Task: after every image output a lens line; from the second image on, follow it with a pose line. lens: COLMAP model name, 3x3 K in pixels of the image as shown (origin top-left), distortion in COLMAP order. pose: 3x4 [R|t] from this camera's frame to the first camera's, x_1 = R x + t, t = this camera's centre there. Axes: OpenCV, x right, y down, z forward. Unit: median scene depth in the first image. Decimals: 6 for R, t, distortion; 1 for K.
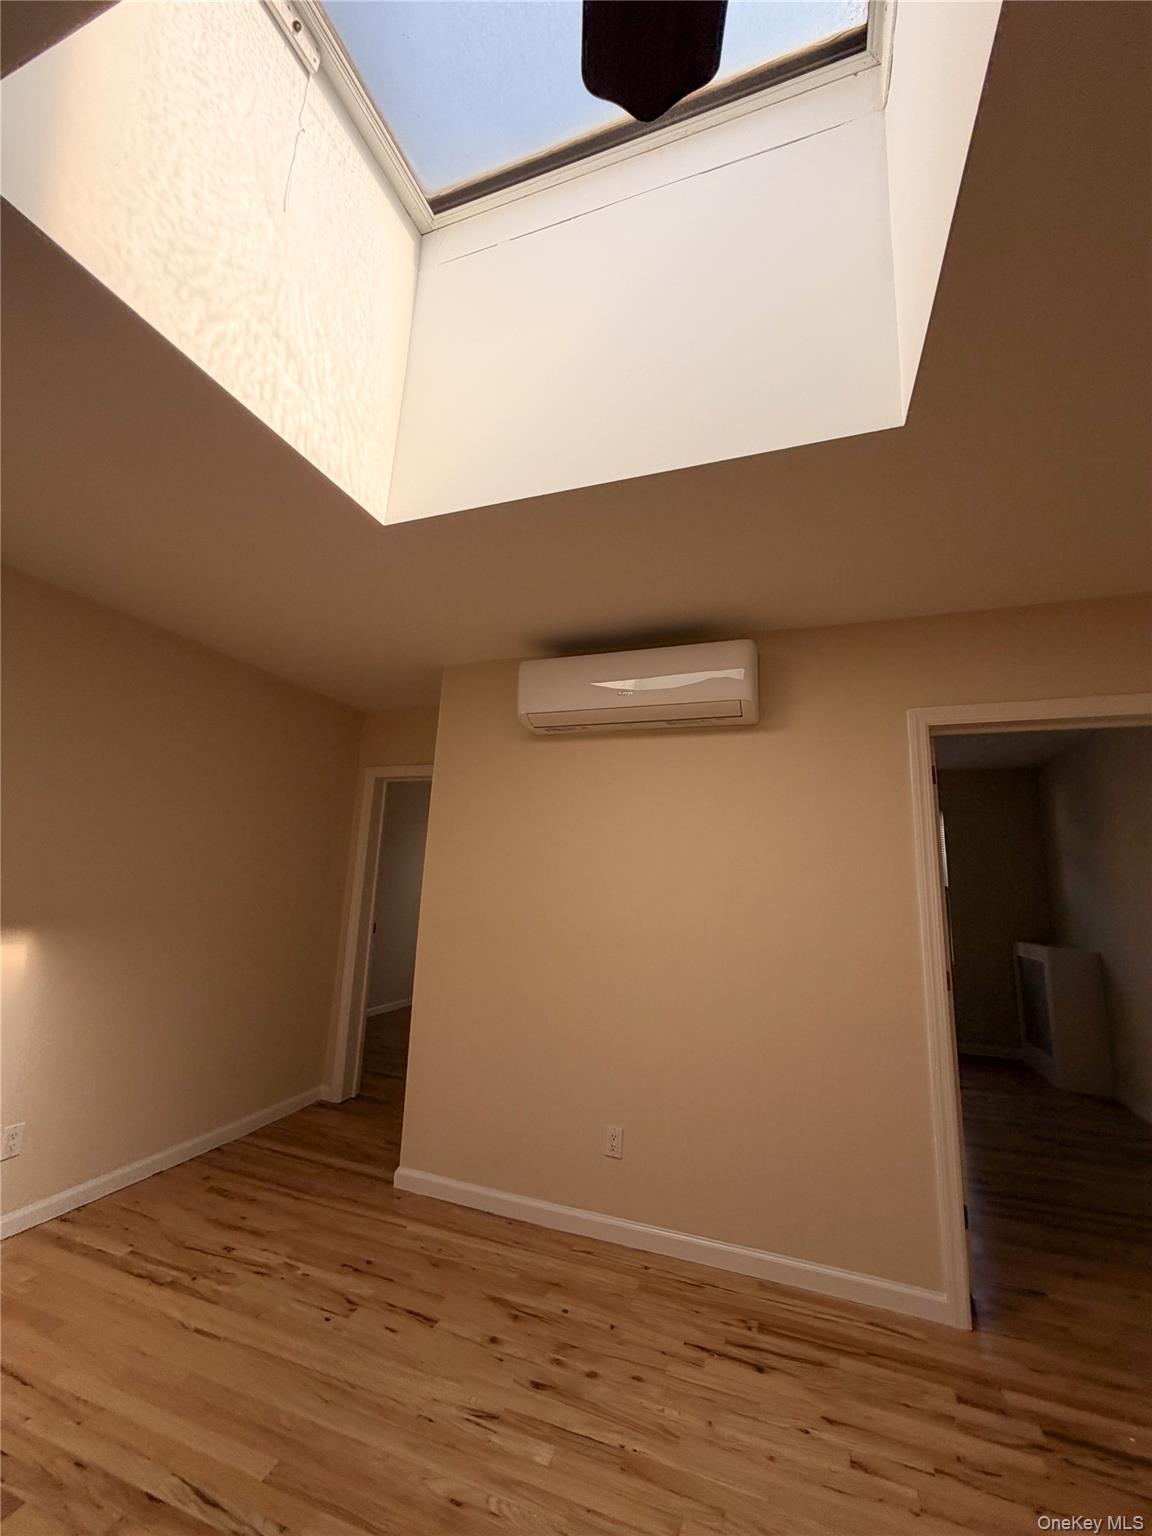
lens RADIAL K [[617.7, 0, 573.9], [0, 617.7, 753.5], [0, 0, 1]] dist [0.002846, 0.000042]
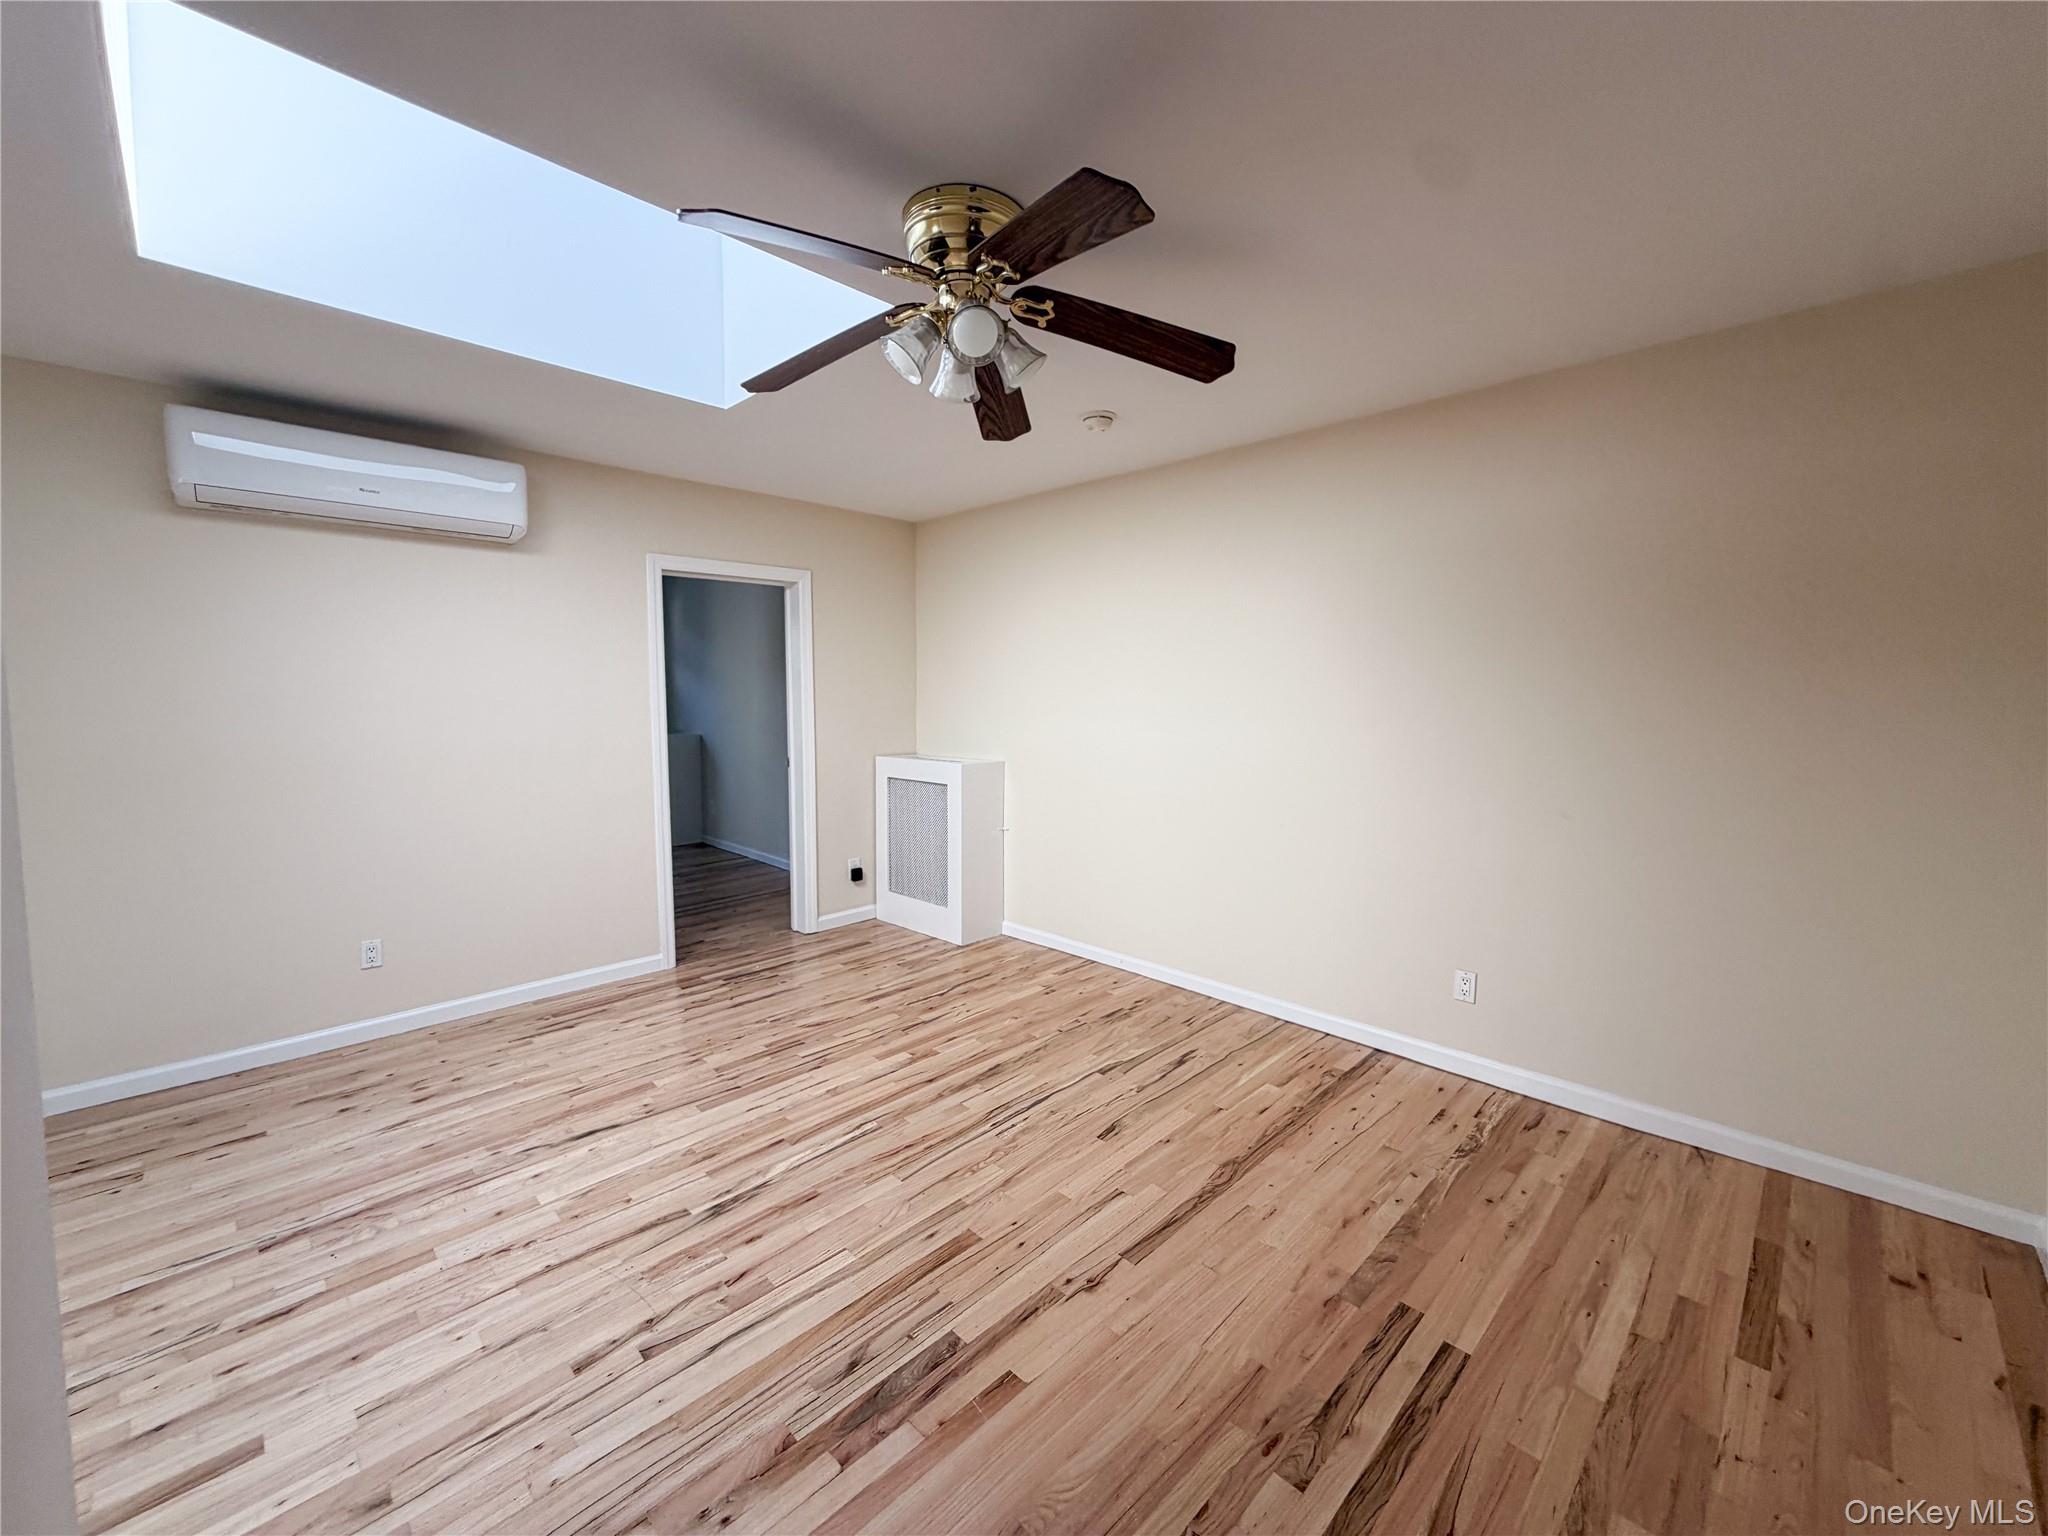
lens RADIAL K [[823.6, 0, 1010.9], [0, 823.6, 767.7], [0, 0, 1]] dist [0.002846, 0.000042]
pose [[0.430613, -0.123150, 0.894095, -0.828254], [-0.165695, 0.963022, 0.212446, -0.156294], [-0.887196, -0.239629, 0.394284, -0.484002]]
